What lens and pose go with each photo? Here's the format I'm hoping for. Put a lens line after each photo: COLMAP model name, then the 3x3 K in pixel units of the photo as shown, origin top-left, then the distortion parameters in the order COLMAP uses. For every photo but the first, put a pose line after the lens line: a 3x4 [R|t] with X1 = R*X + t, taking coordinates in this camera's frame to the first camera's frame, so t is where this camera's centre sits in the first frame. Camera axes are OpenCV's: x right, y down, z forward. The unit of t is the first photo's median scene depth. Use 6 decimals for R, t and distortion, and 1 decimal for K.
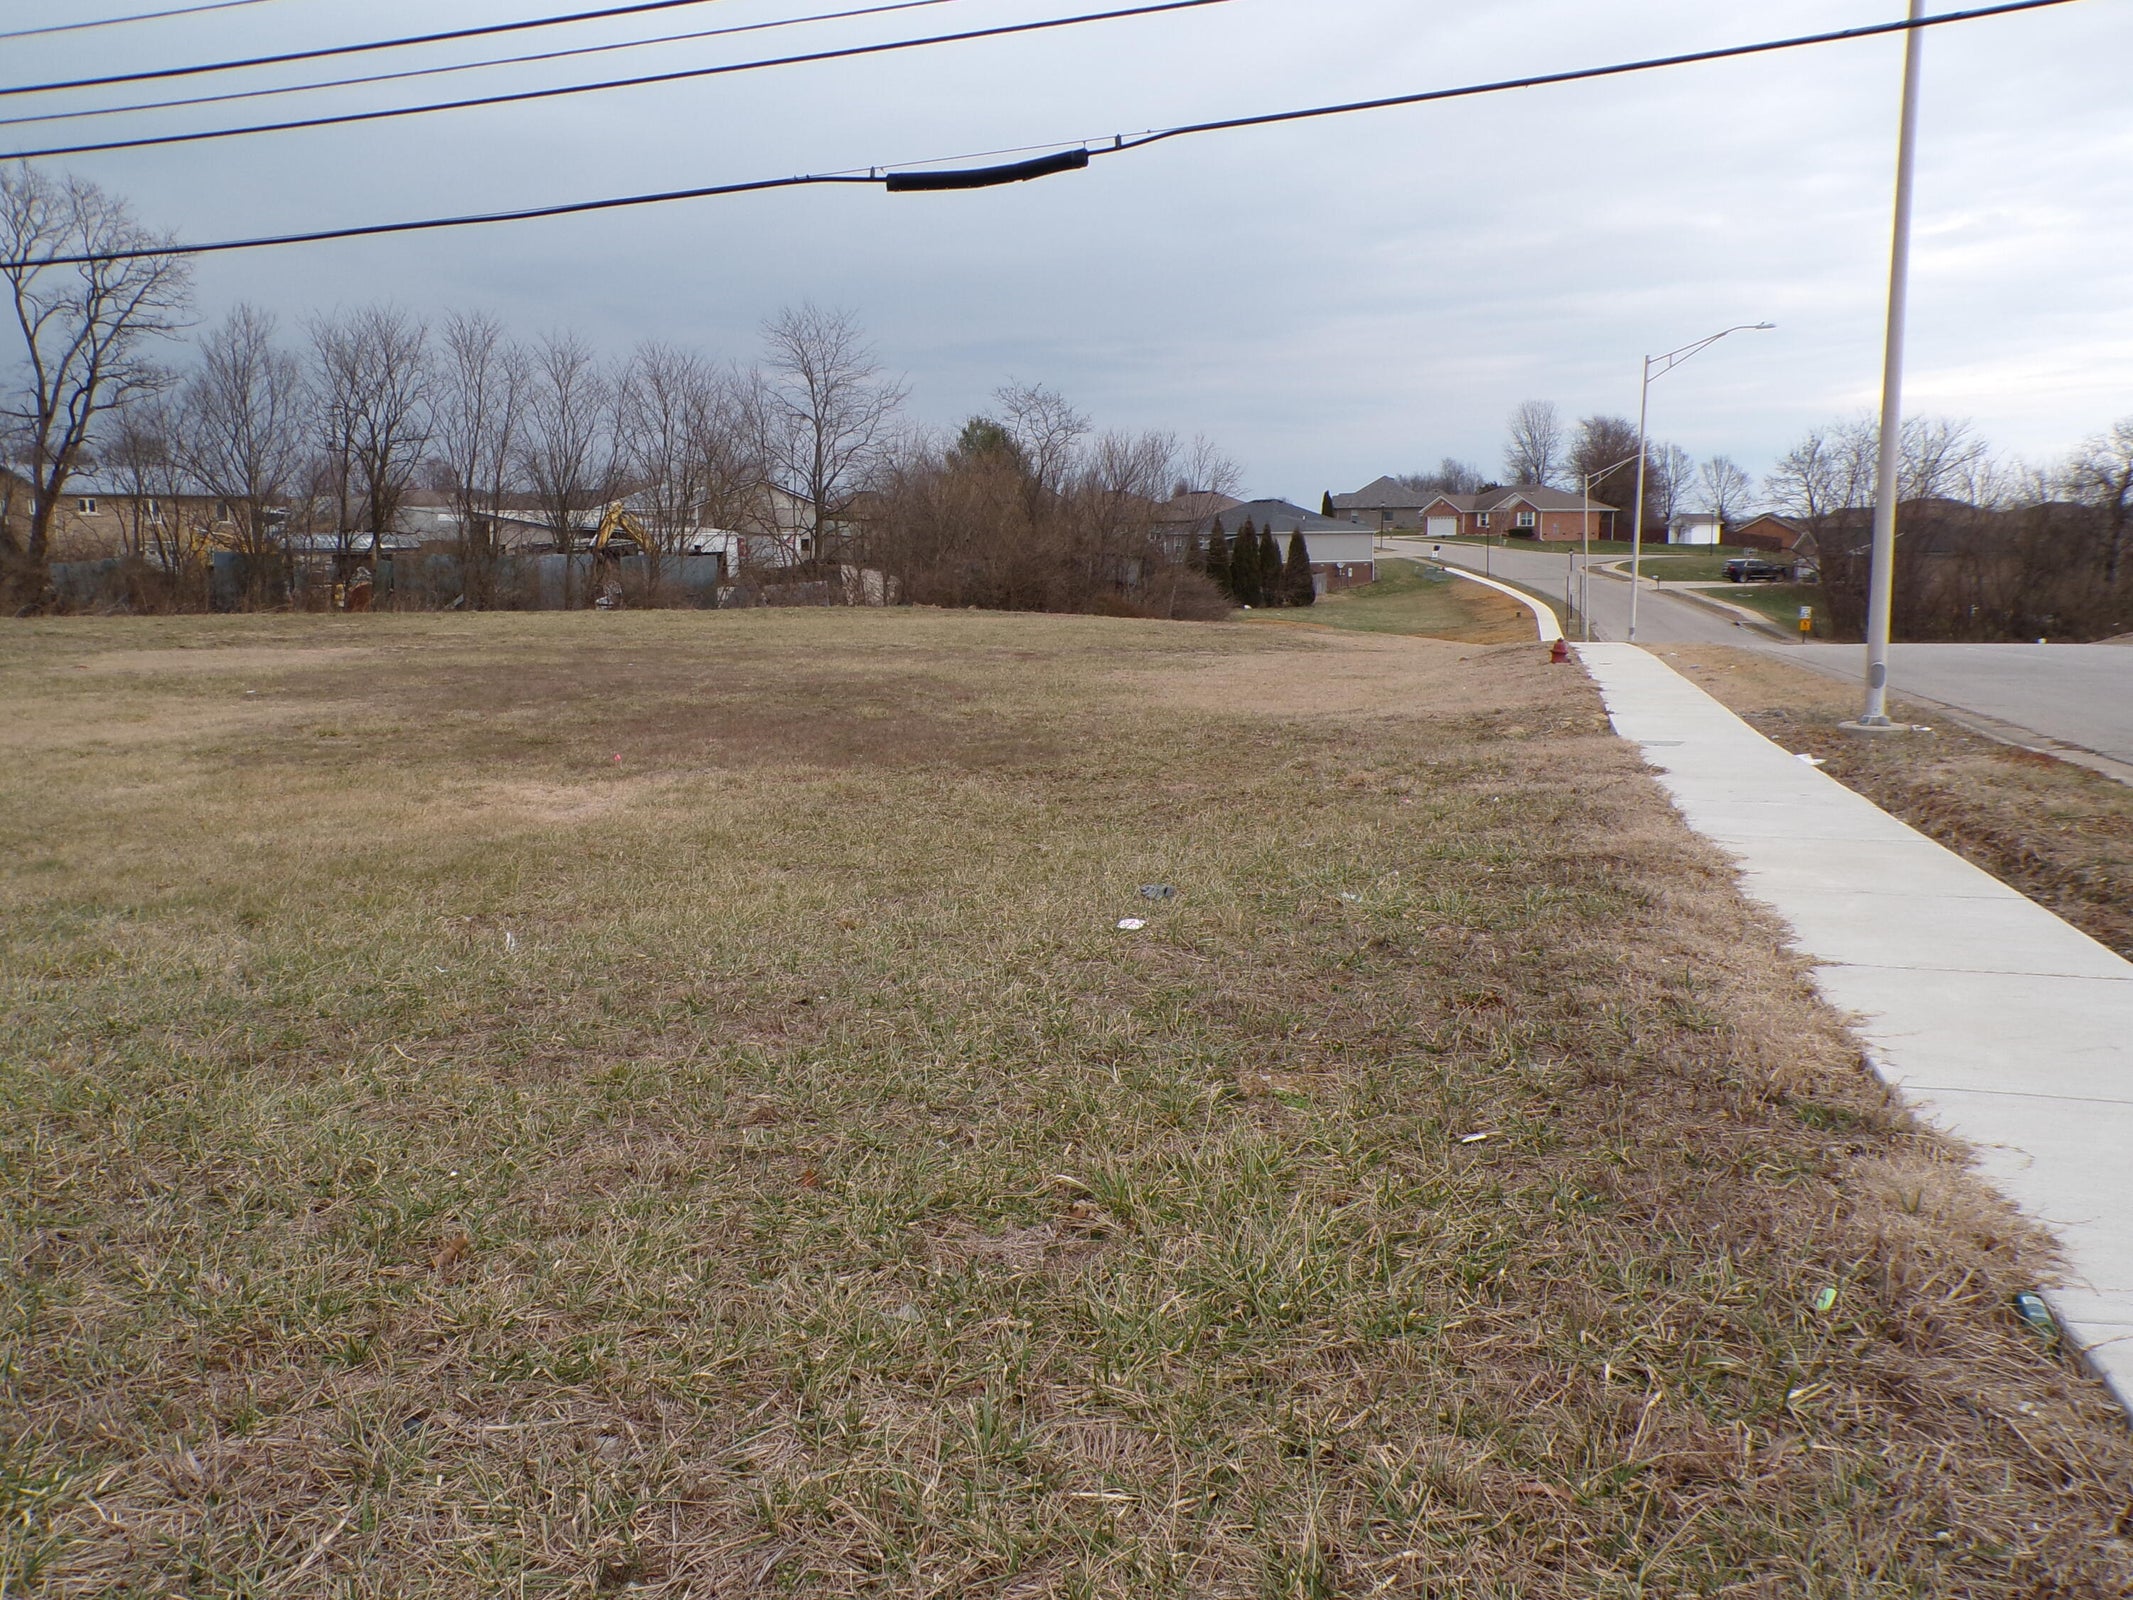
lens RADIAL K [[1771.0, 0, 1062.6], [0, 1771.0, 808.7], [0, 0, 1]] dist [-0.019214, 0.043016]
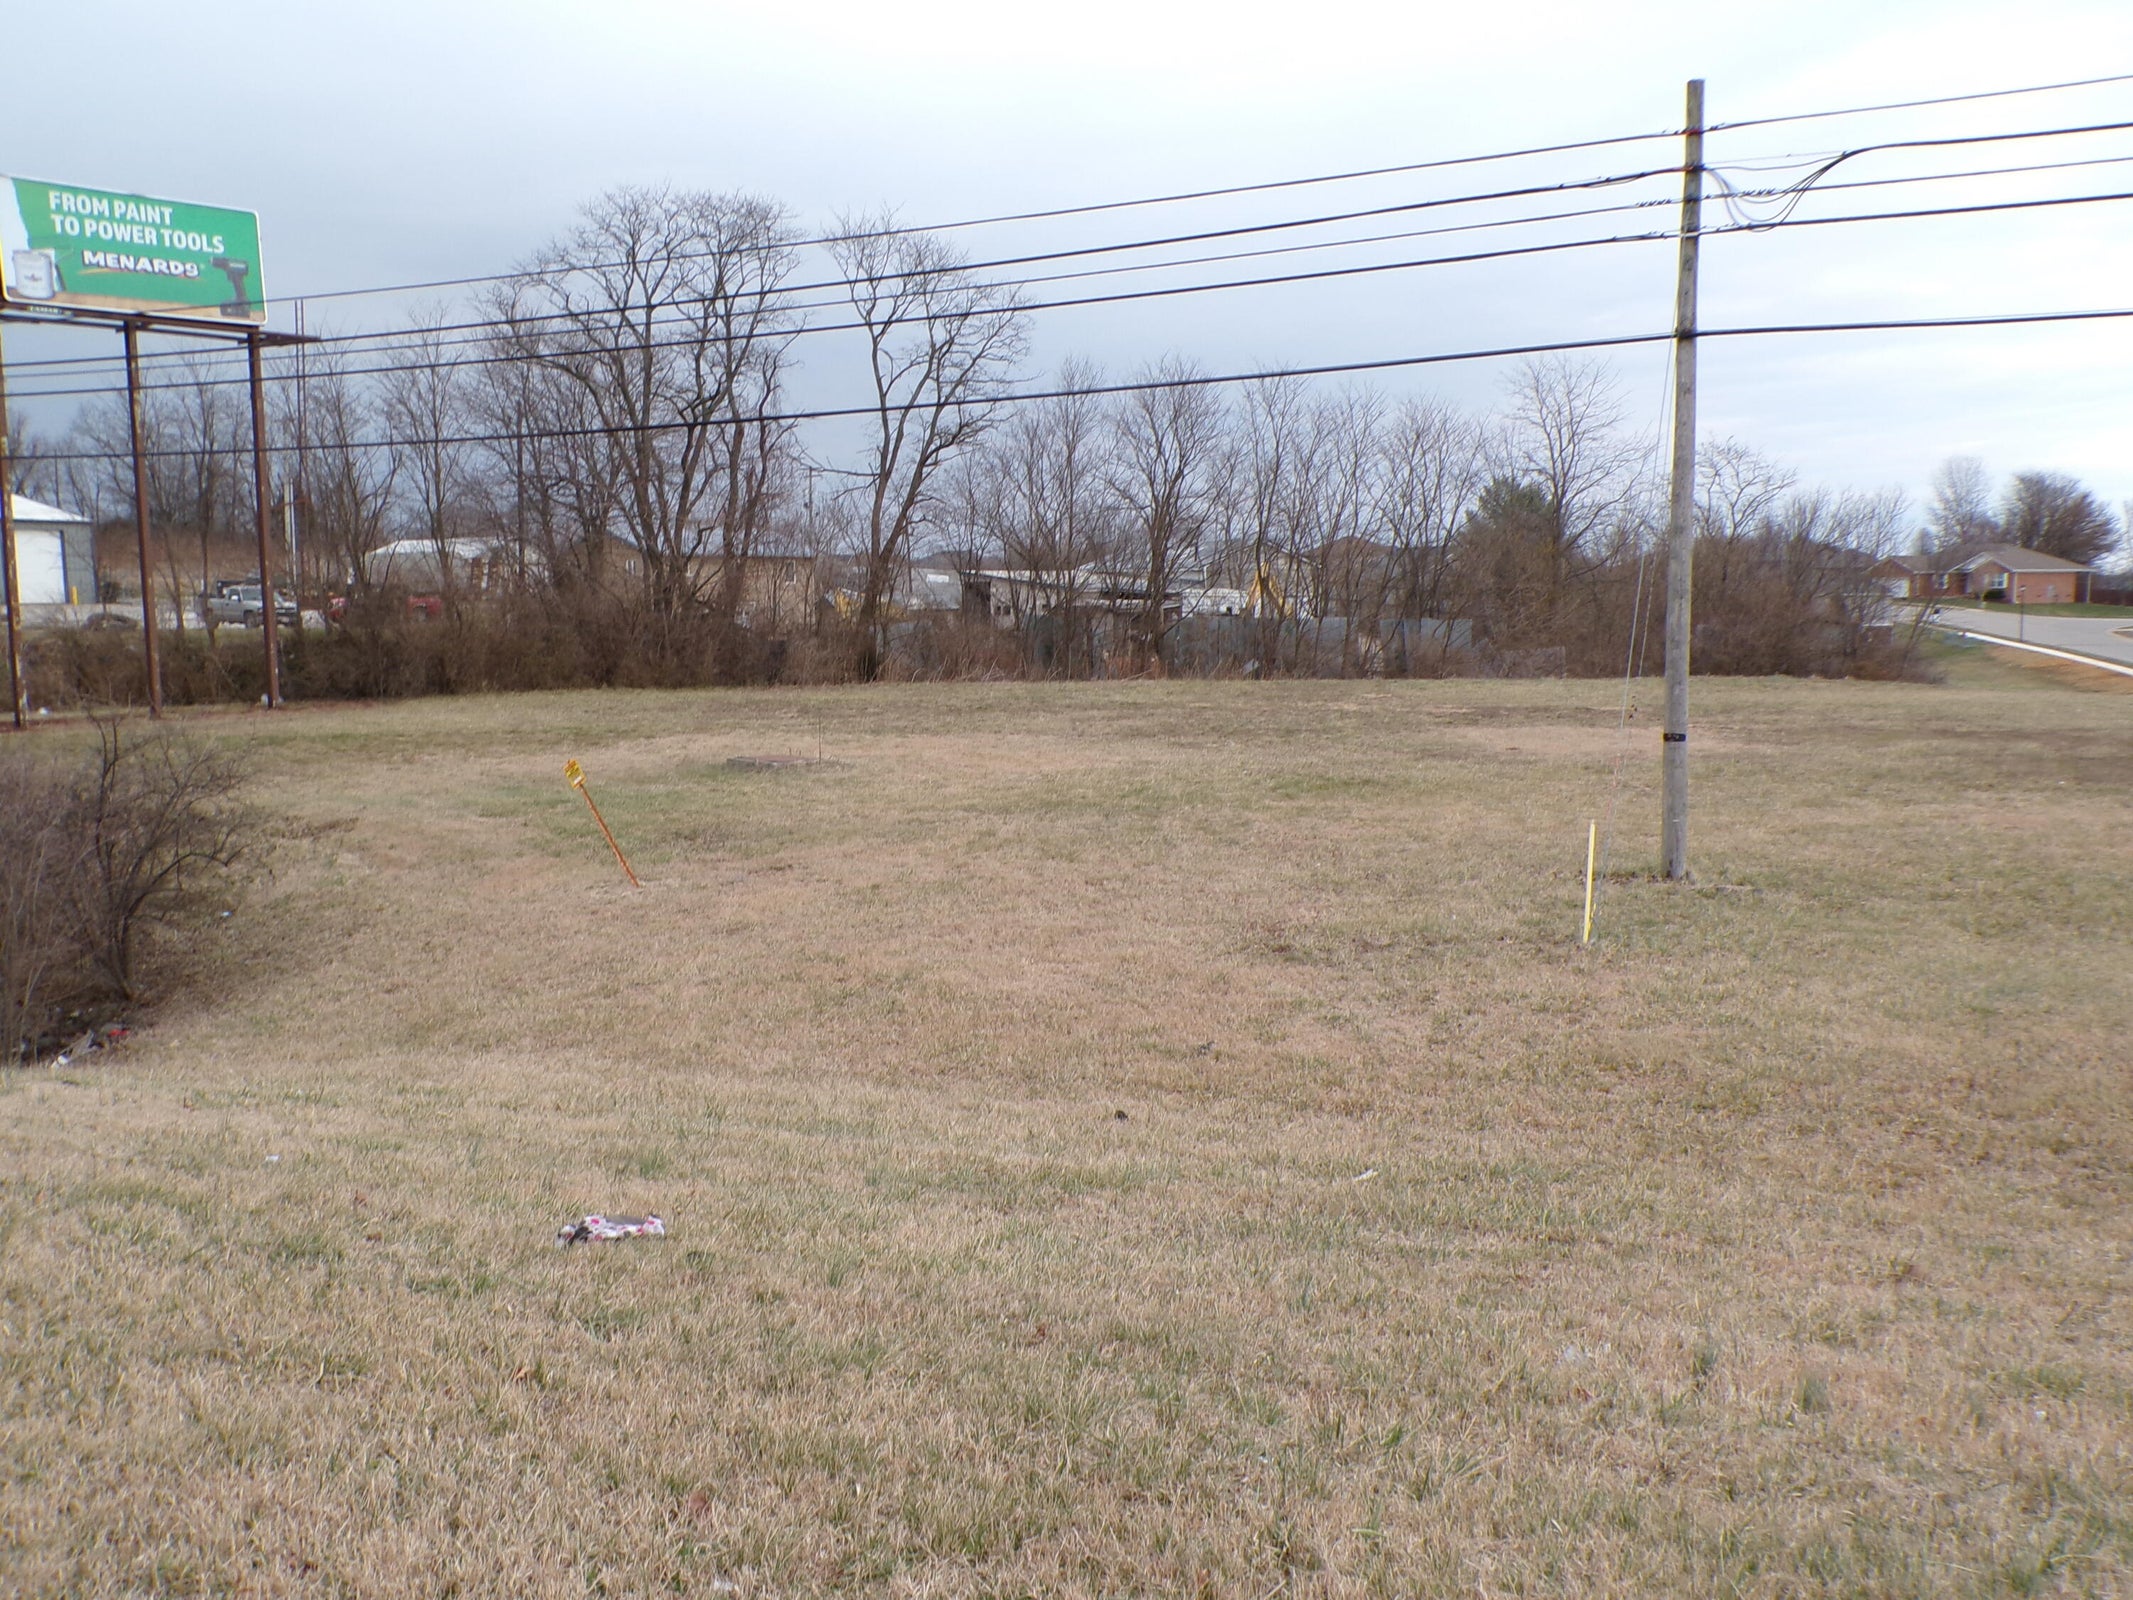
lens RADIAL K [[1771.0, 0, 1062.6], [0, 1771.0, 808.7], [0, 0, 1]] dist [-0.019214, 0.043016]
pose [[0.994760, 0.015897, -0.100993, -0.174066], [-0.019125, 0.999334, -0.031072, -0.004808], [0.100432, 0.032841, 0.994402, 0.024909]]
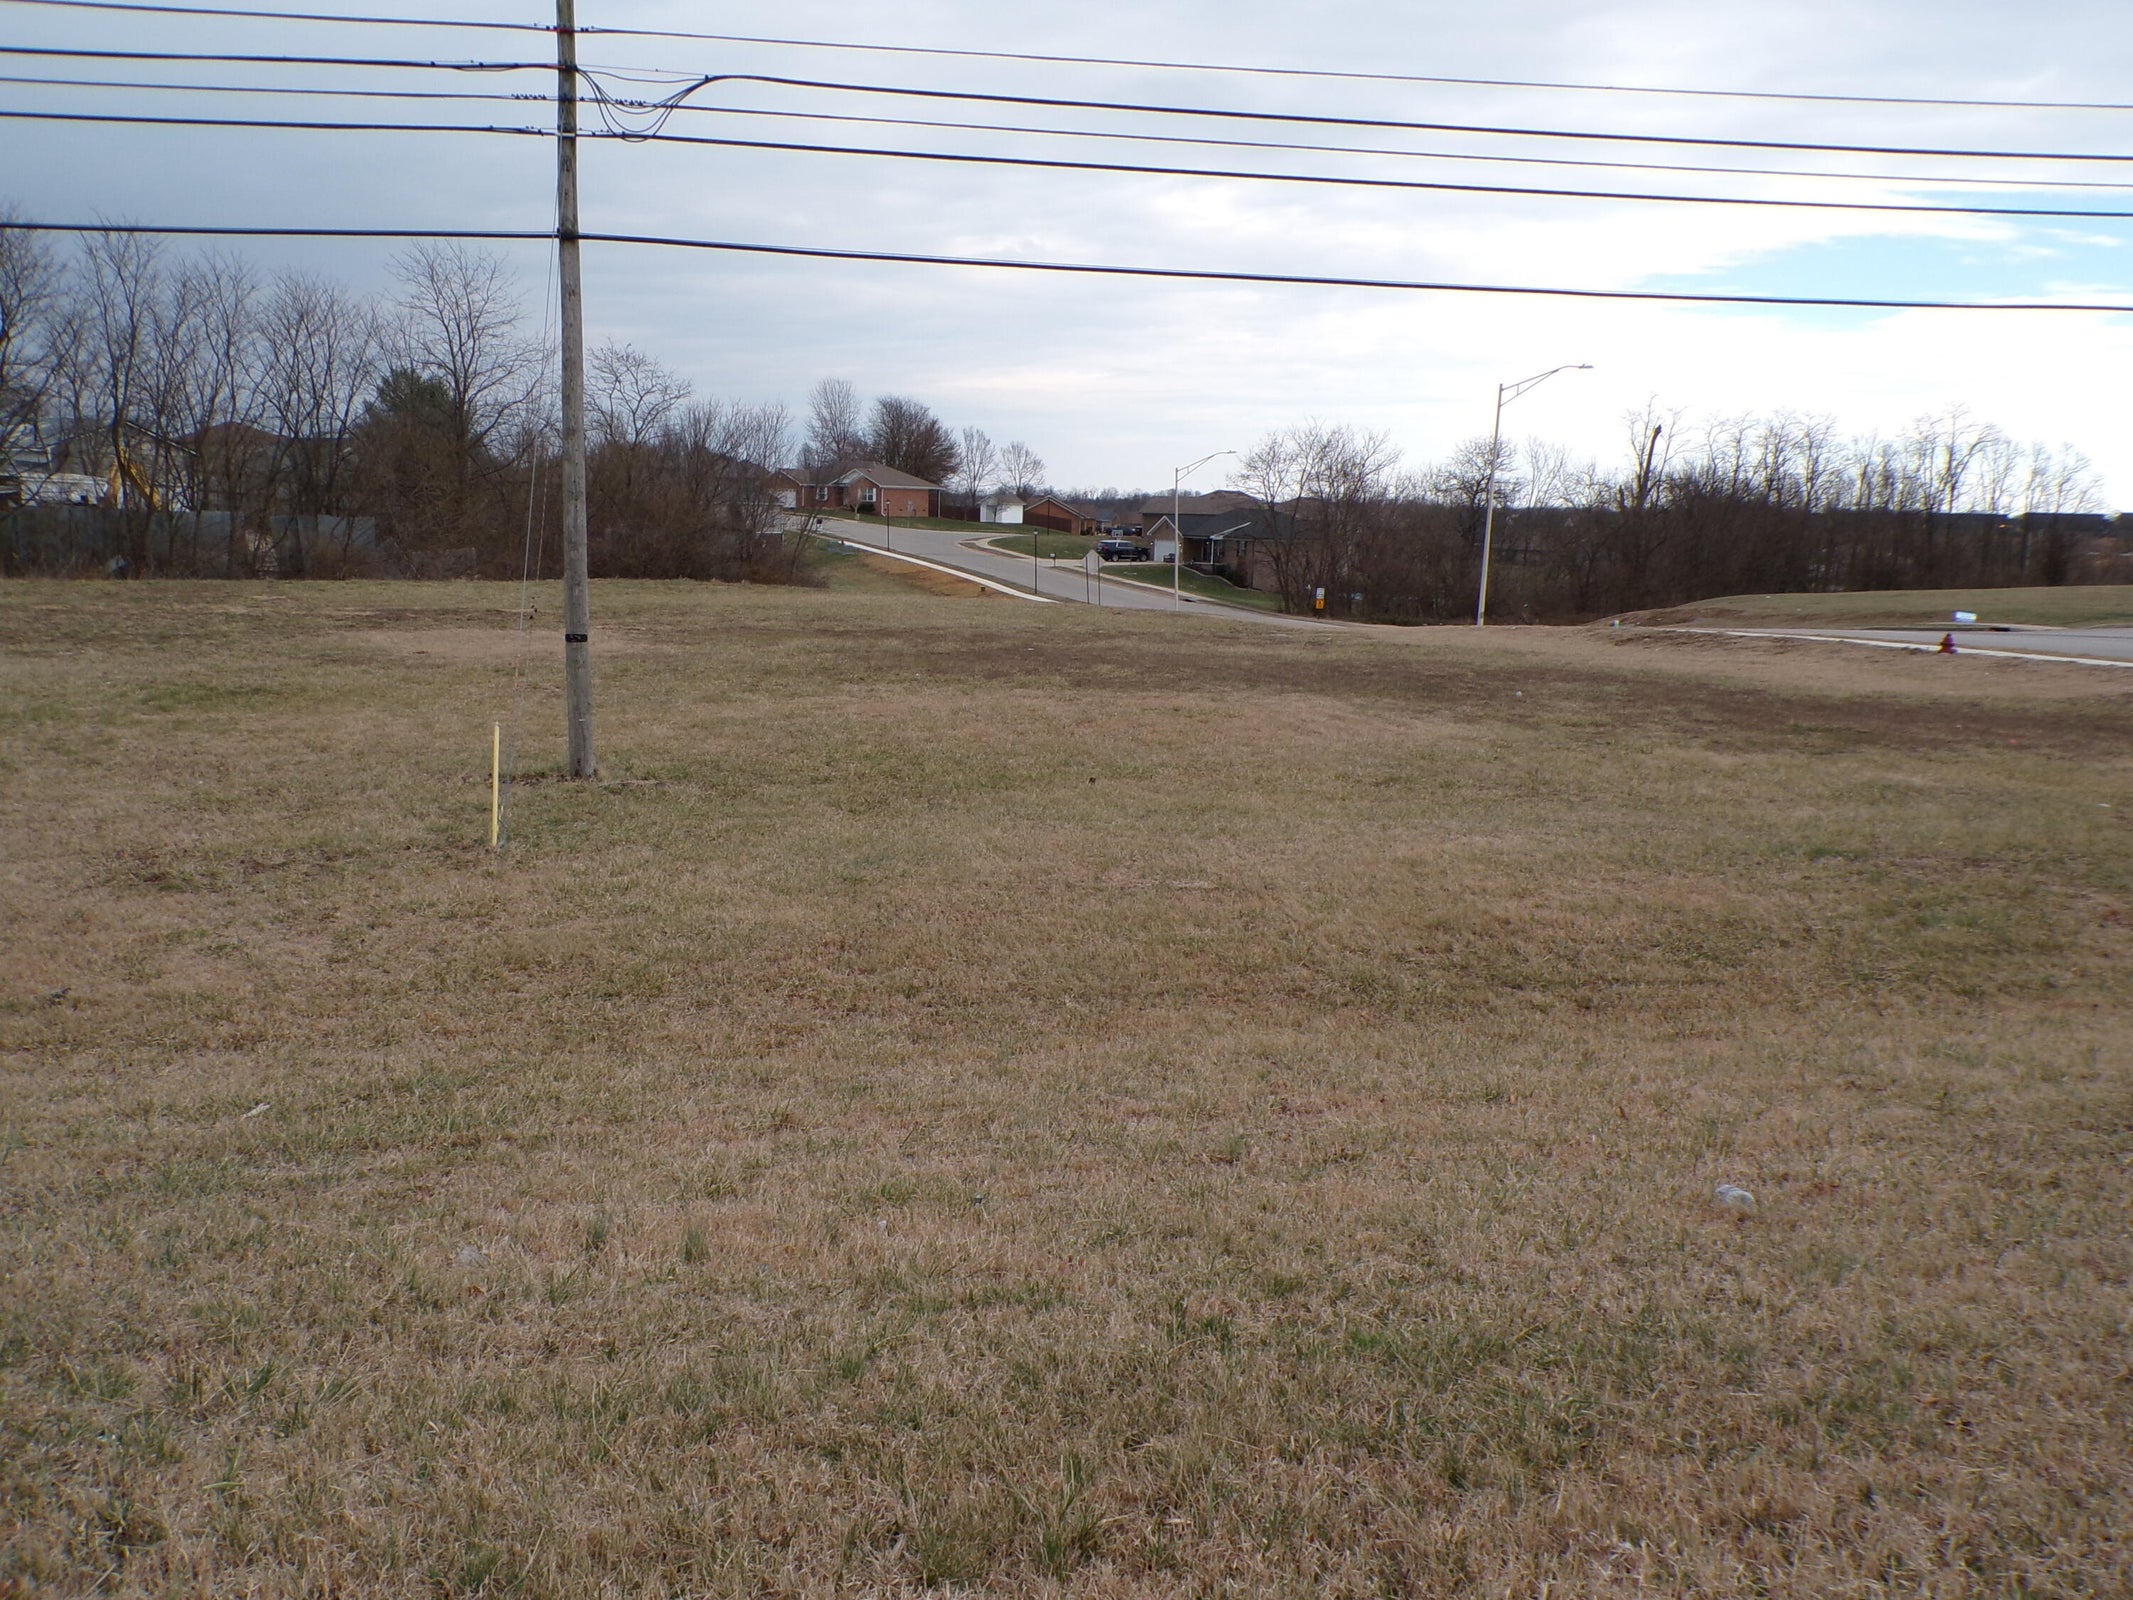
lens RADIAL K [[1771.0, 0, 1062.6], [0, 1771.0, 808.7], [0, 0, 1]] dist [-0.019214, 0.043016]
pose [[0.885699, -0.043326, 0.462233, -0.163981], [0.034605, 0.999027, 0.027331, -0.003658], [-0.462968, -0.008212, 0.886337, 0.023214]]
